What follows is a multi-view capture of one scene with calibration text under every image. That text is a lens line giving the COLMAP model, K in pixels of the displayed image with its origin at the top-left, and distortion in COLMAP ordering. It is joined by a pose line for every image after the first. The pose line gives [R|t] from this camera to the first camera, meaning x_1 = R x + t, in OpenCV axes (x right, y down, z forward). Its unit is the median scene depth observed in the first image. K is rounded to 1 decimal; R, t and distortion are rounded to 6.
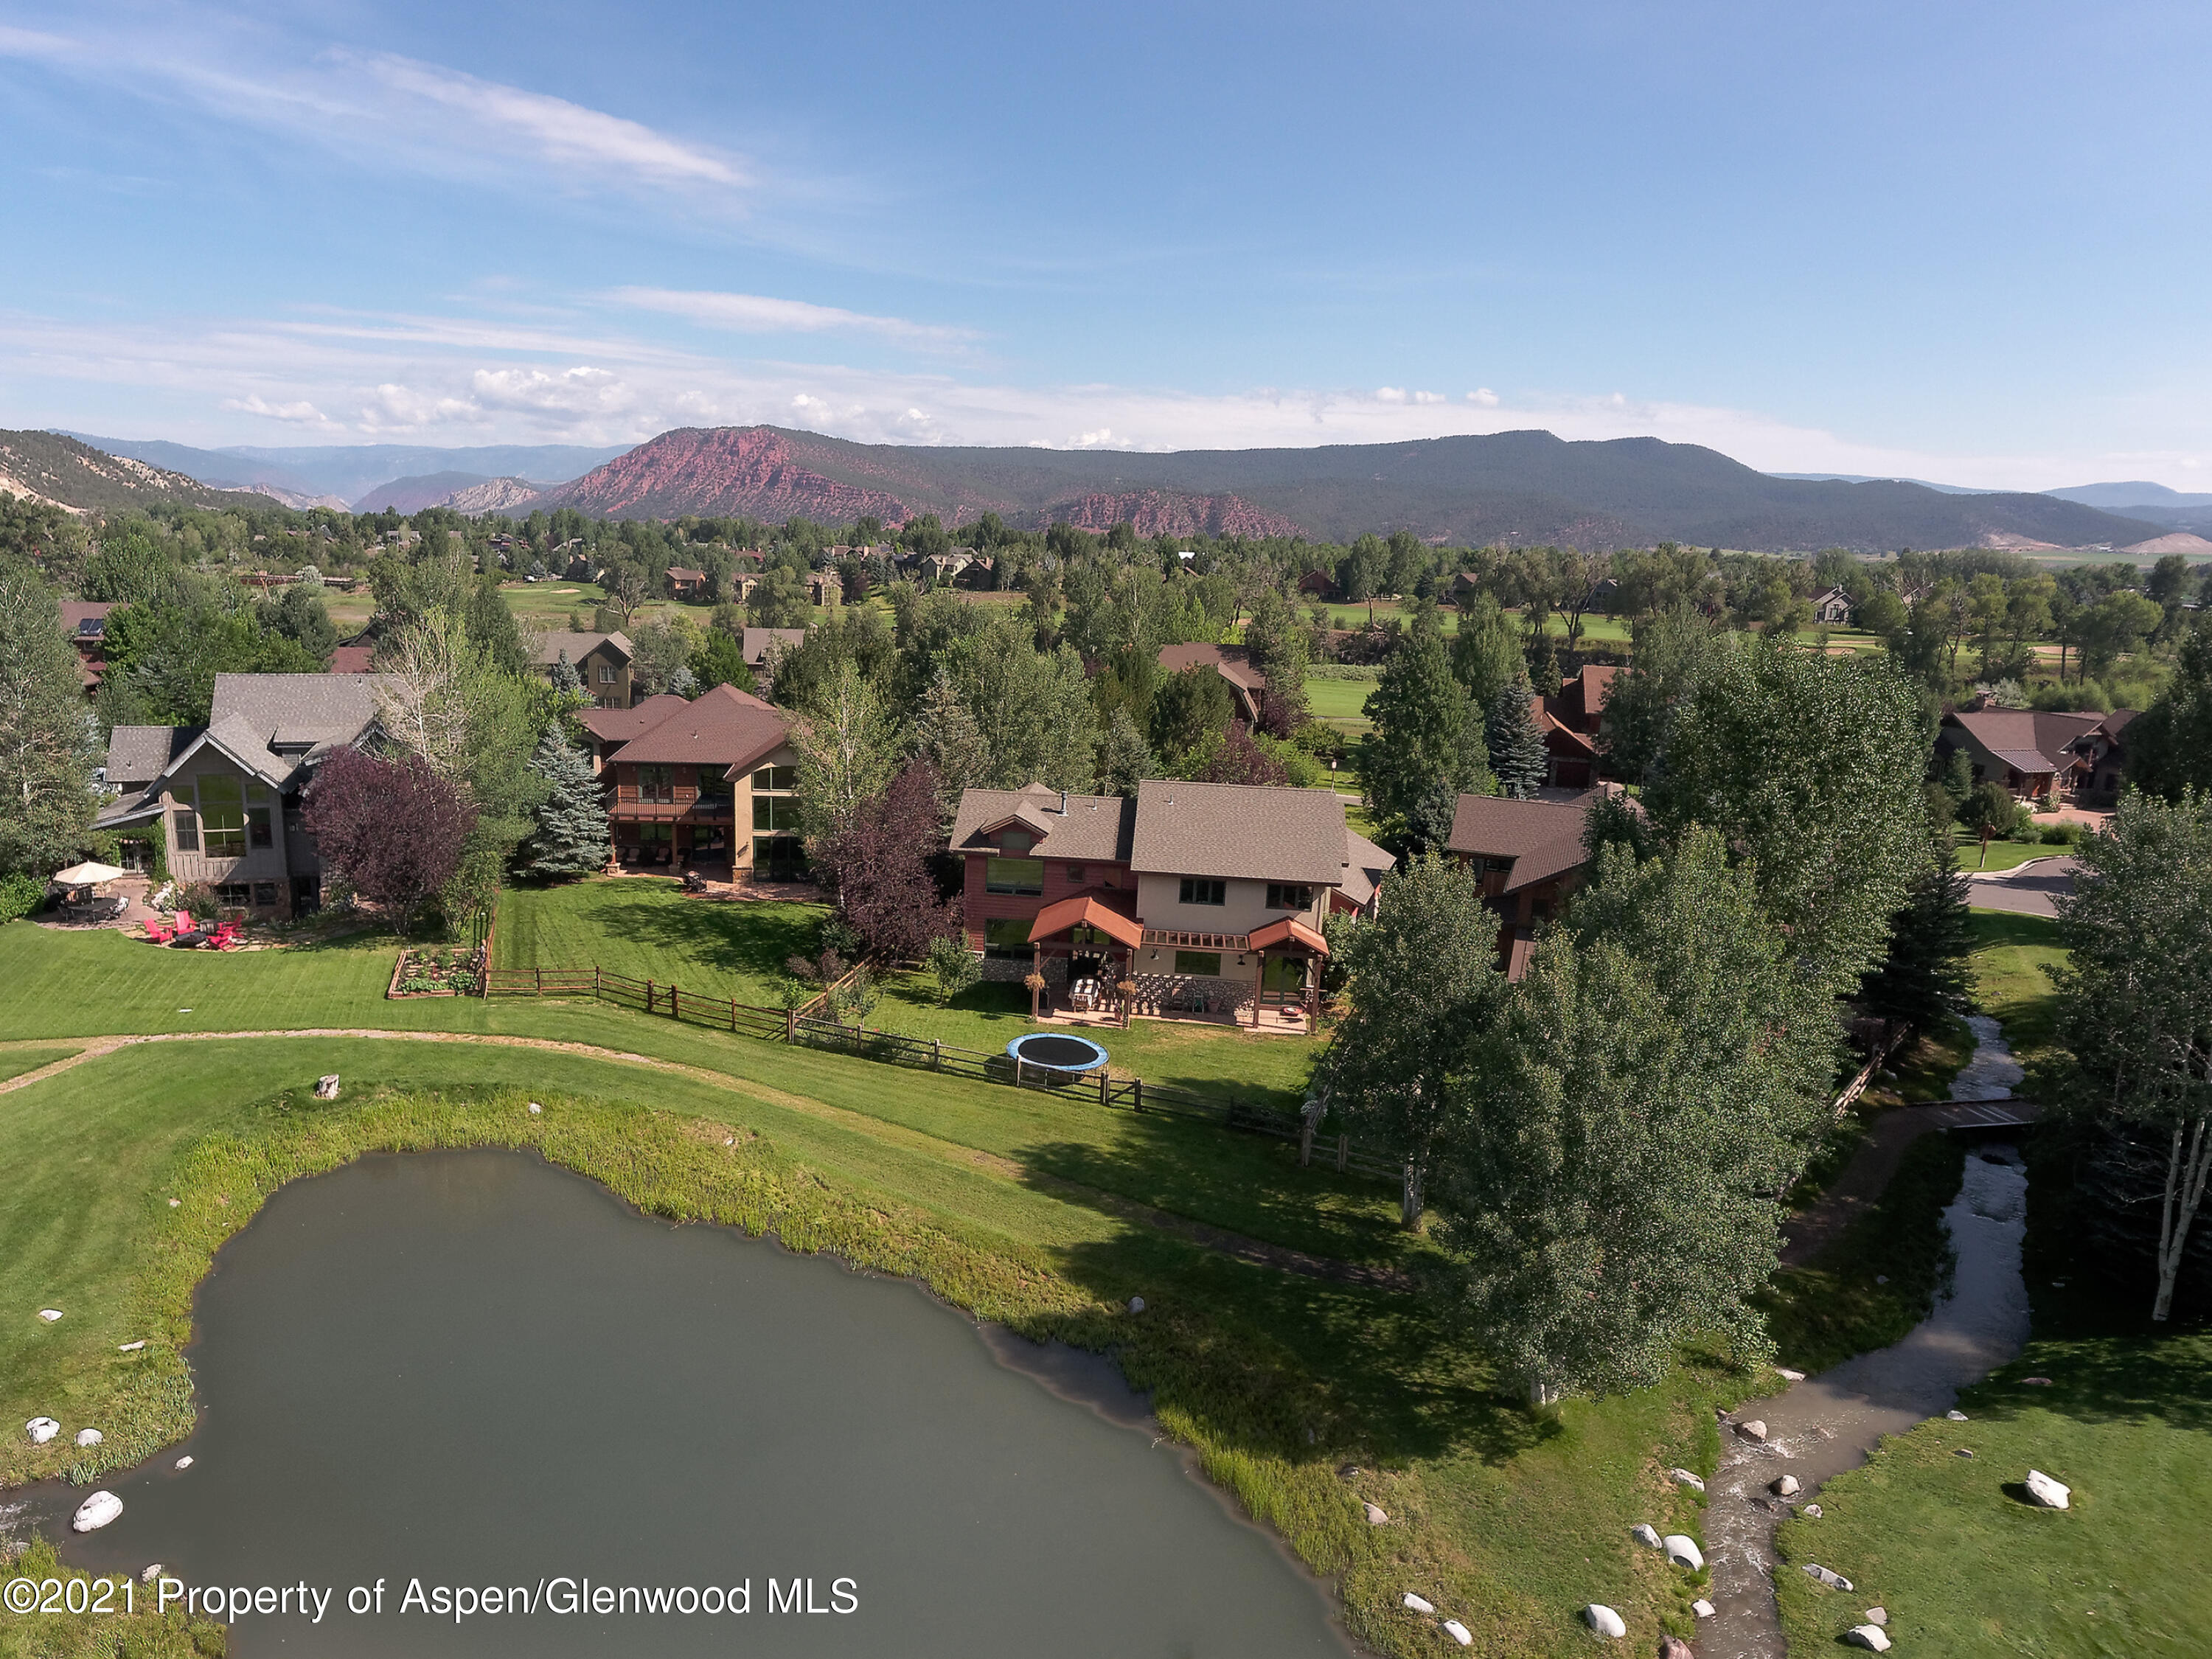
lens RADIAL K [[1421.8, 0, 1100.2], [0, 1421.8, 838.0], [0, 0, 1]] dist [0.000329, 0.004191]
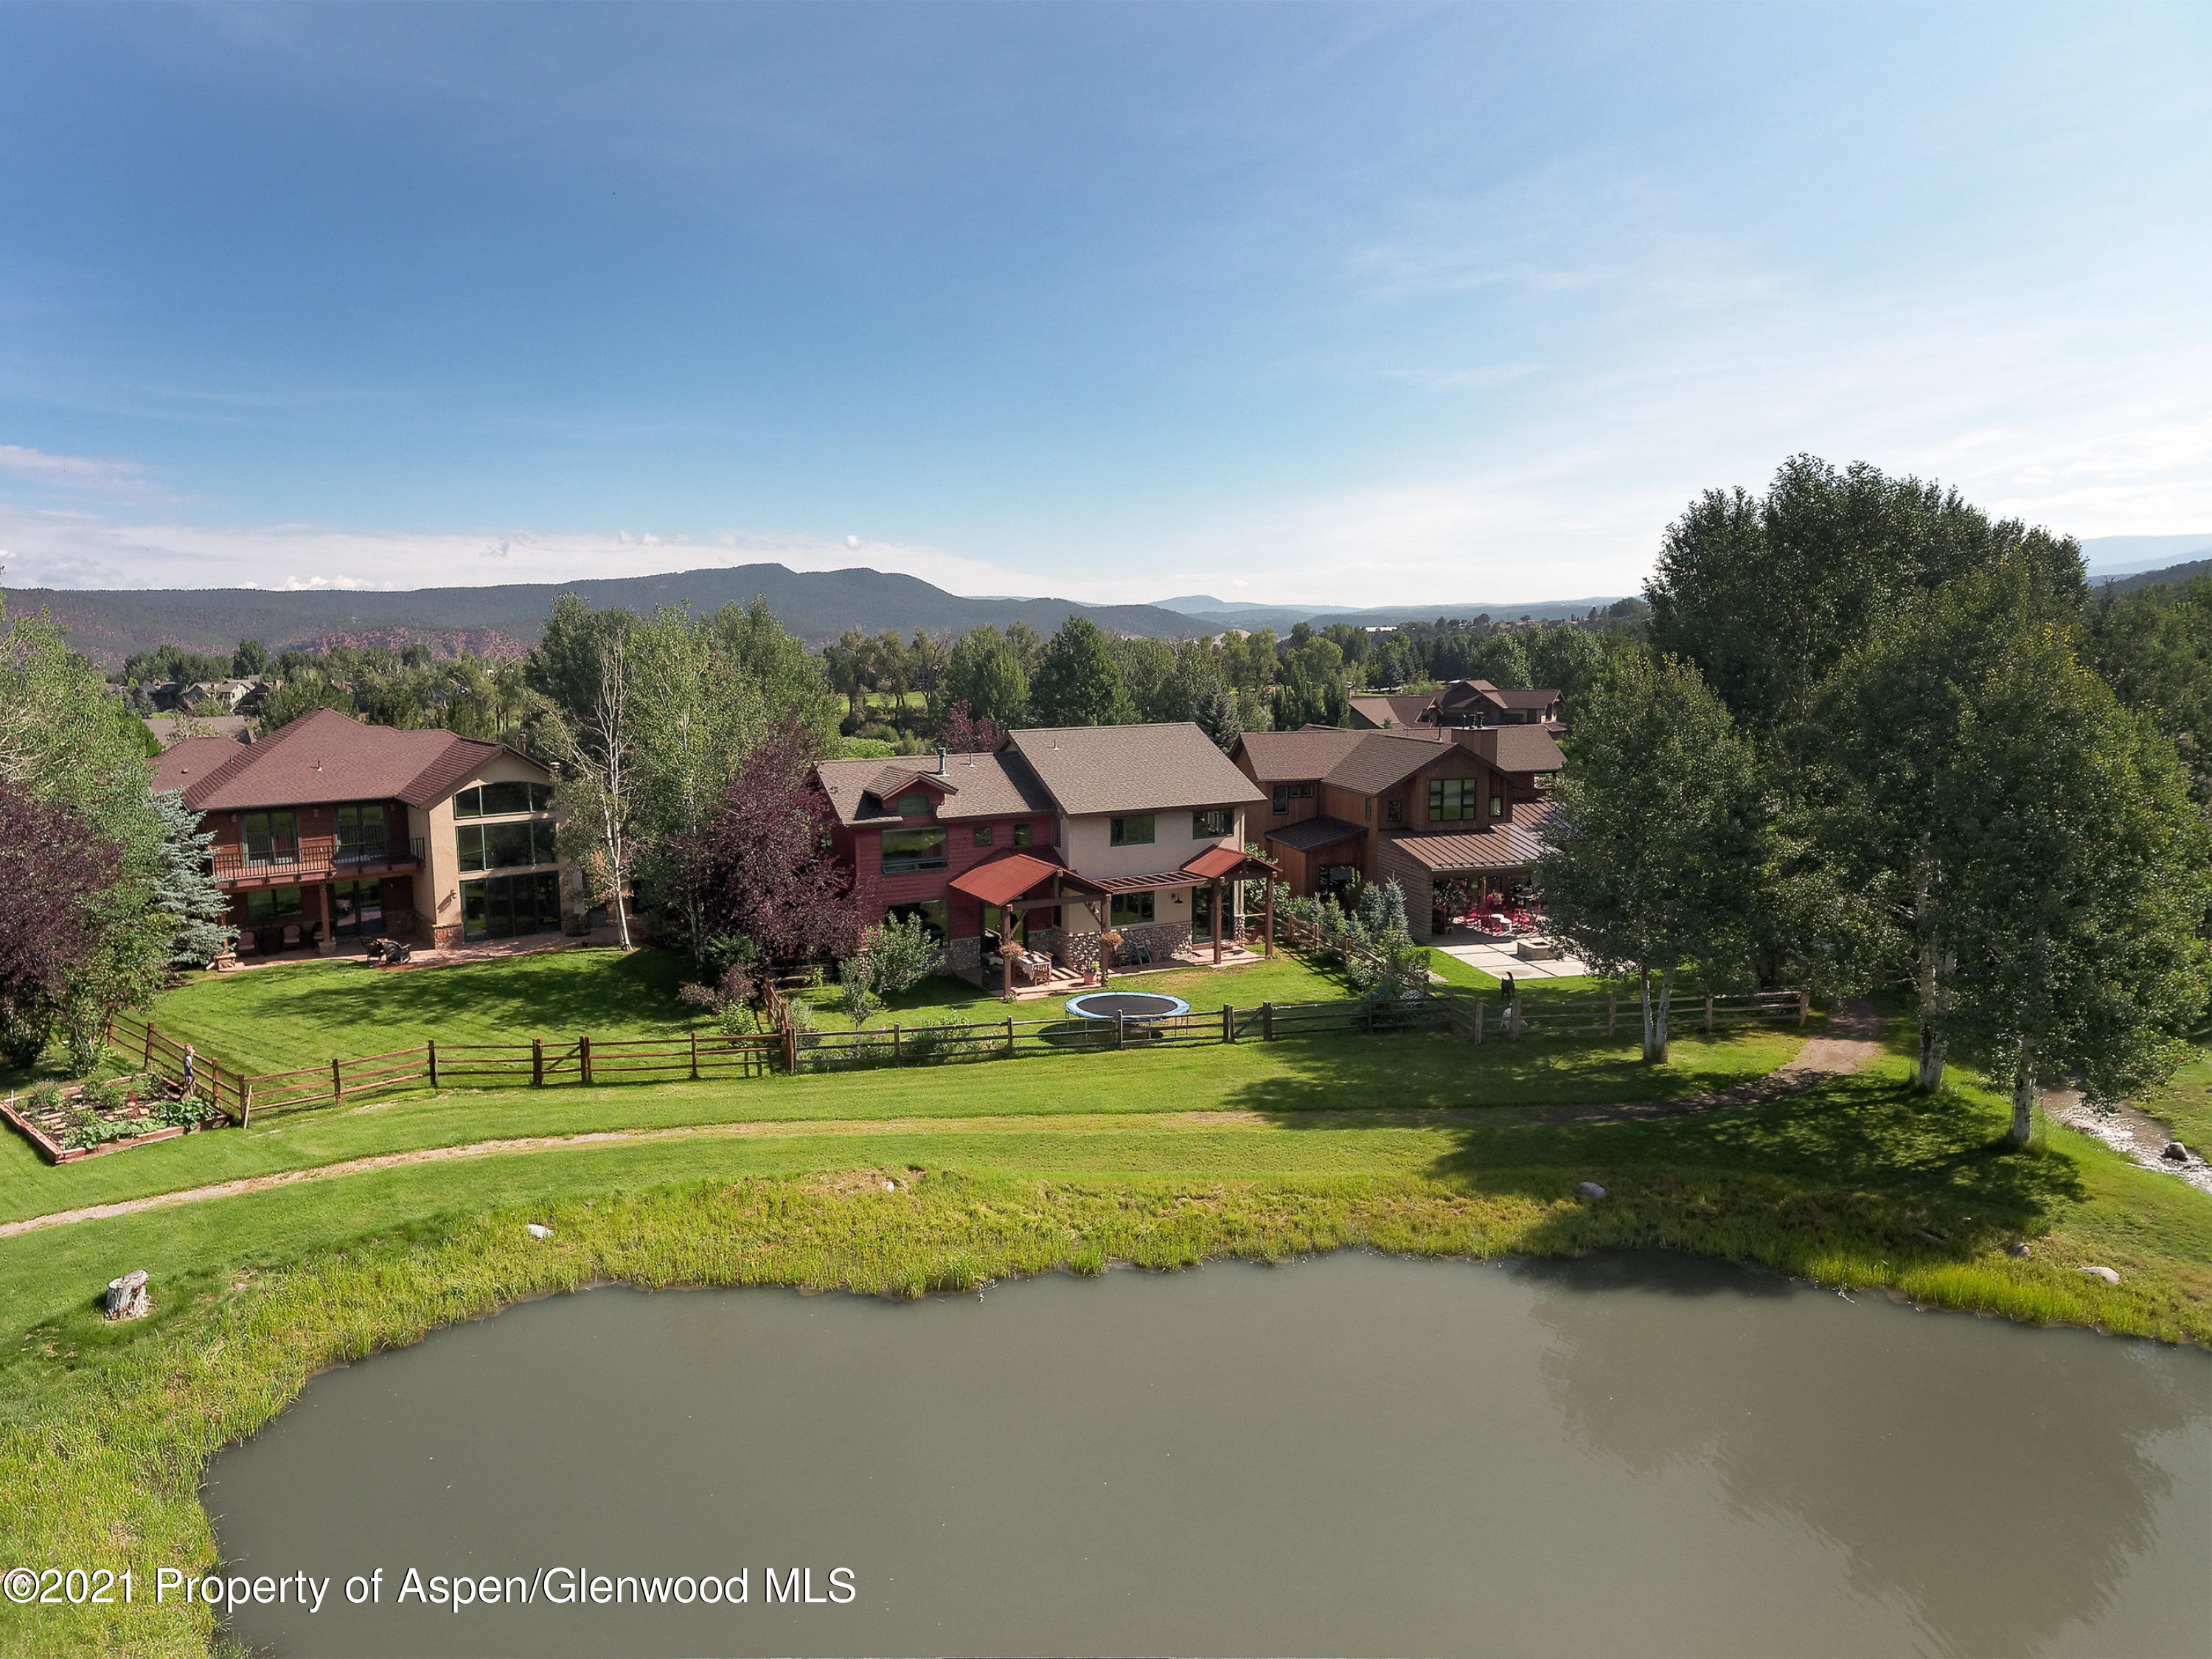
lens RADIAL K [[1277.3, 0, 1108.9], [0, 1277.3, 826.4], [0, 0, 1]] dist [-0.004226, 0.002506]
pose [[0.845256, -0.122045, 0.520238, -0.303865], [0.165644, 0.985455, -0.037948, 0.052971], [-0.508040, 0.118251, 0.853178, 0.254144]]
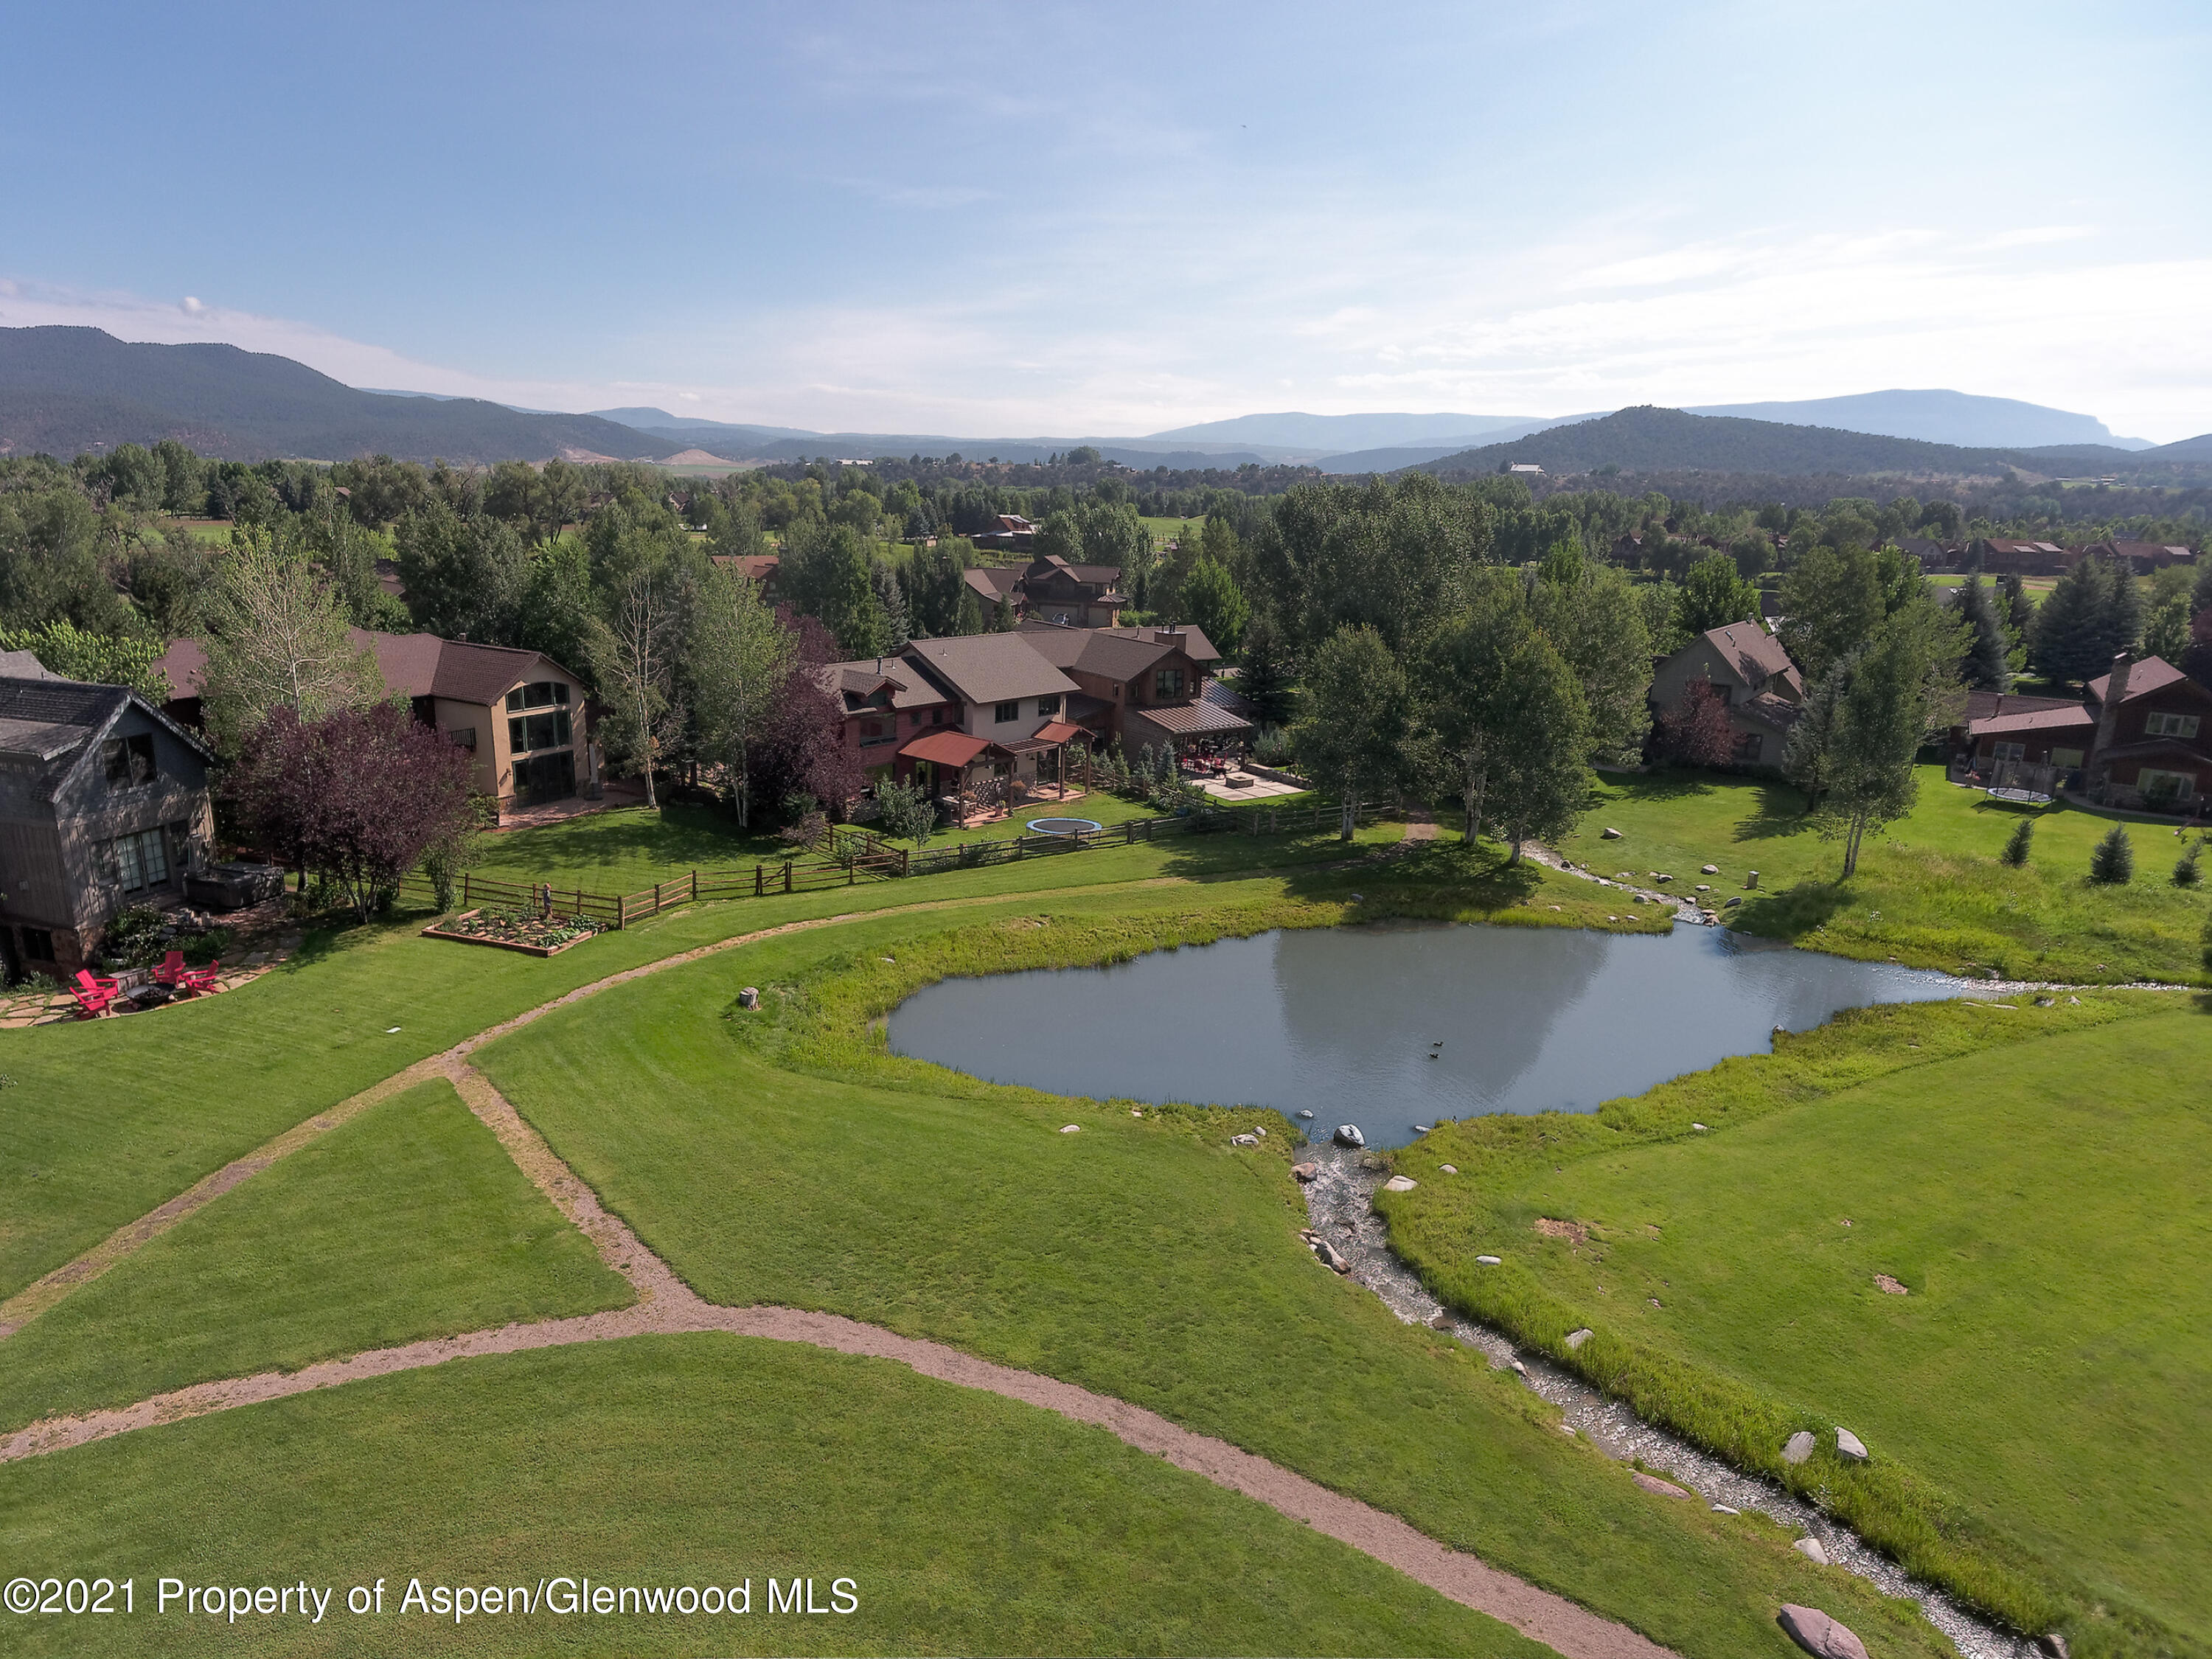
lens RADIAL K [[1277.3, 0, 1116.1], [0, 1277.3, 833.1], [0, 0, 1]] dist [-0.004226, 0.002506]
pose [[0.555596, -0.233148, 0.798095, -0.721038], [0.166287, 0.971646, 0.168086, -0.031258], [-0.814655, 0.039325, 0.578612, 0.175733]]
